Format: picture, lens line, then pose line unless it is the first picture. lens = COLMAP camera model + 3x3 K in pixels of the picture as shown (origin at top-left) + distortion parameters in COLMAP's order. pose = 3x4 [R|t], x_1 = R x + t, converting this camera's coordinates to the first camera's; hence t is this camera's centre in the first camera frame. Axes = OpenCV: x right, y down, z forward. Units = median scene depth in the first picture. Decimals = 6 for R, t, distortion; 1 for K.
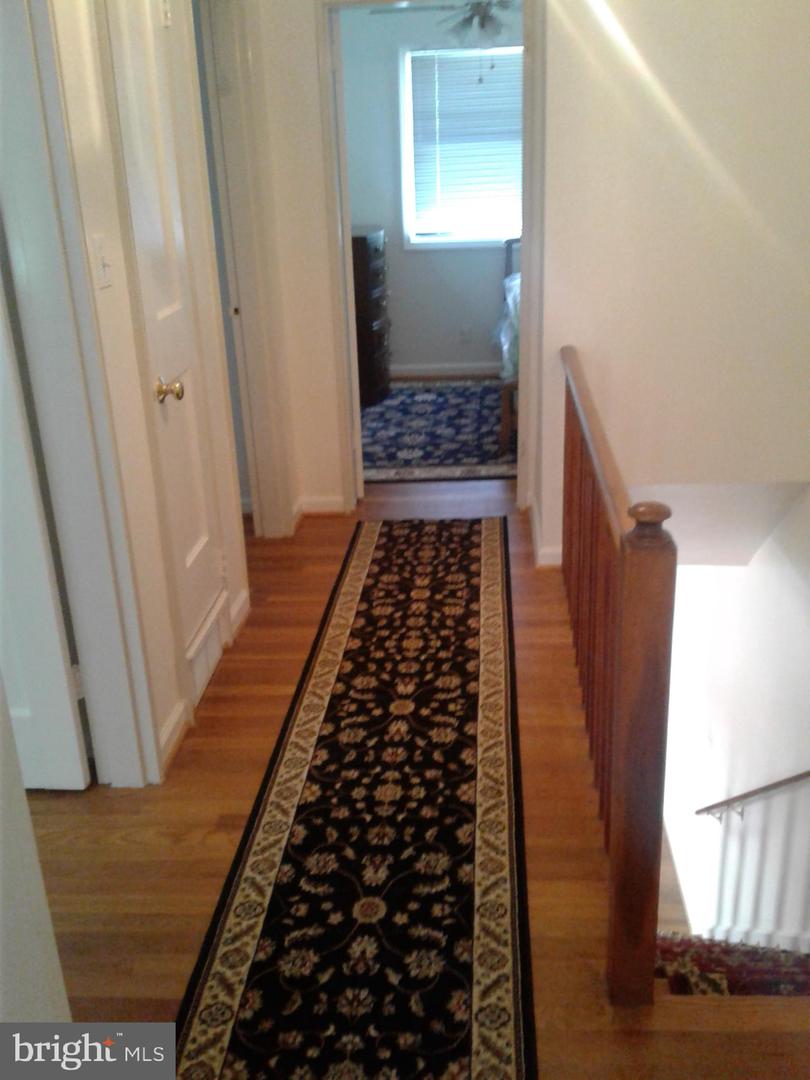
lens RADIAL K [[1001.0, 0, 405.0], [0, 1001.0, 540.0], [0, 0, 1]] dist [0.142825, -0.292394]
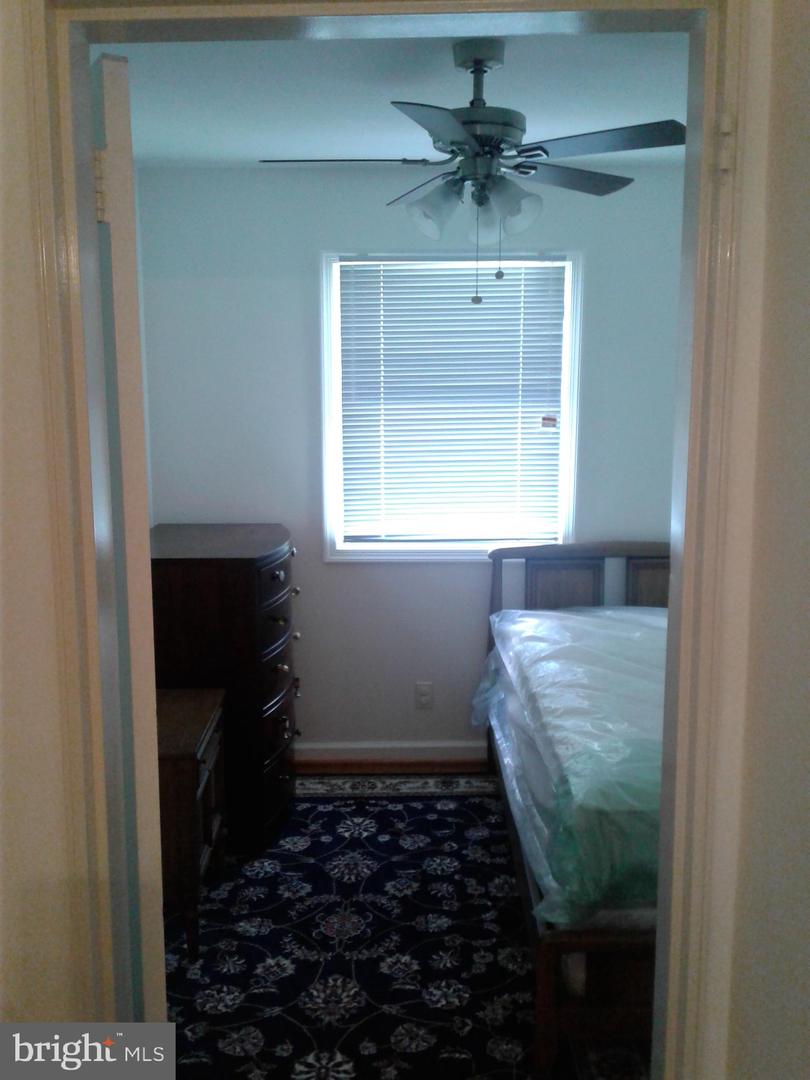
lens RADIAL K [[1001.0, 0, 405.0], [0, 1001.0, 540.0], [0, 0, 1]] dist [0.142825, -0.292394]
pose [[0.997135, 0.019684, 0.073030, 0.003114], [-0.003427, 0.976308, -0.216358, -0.184324], [-0.075559, 0.215488, 0.973579, 0.440728]]
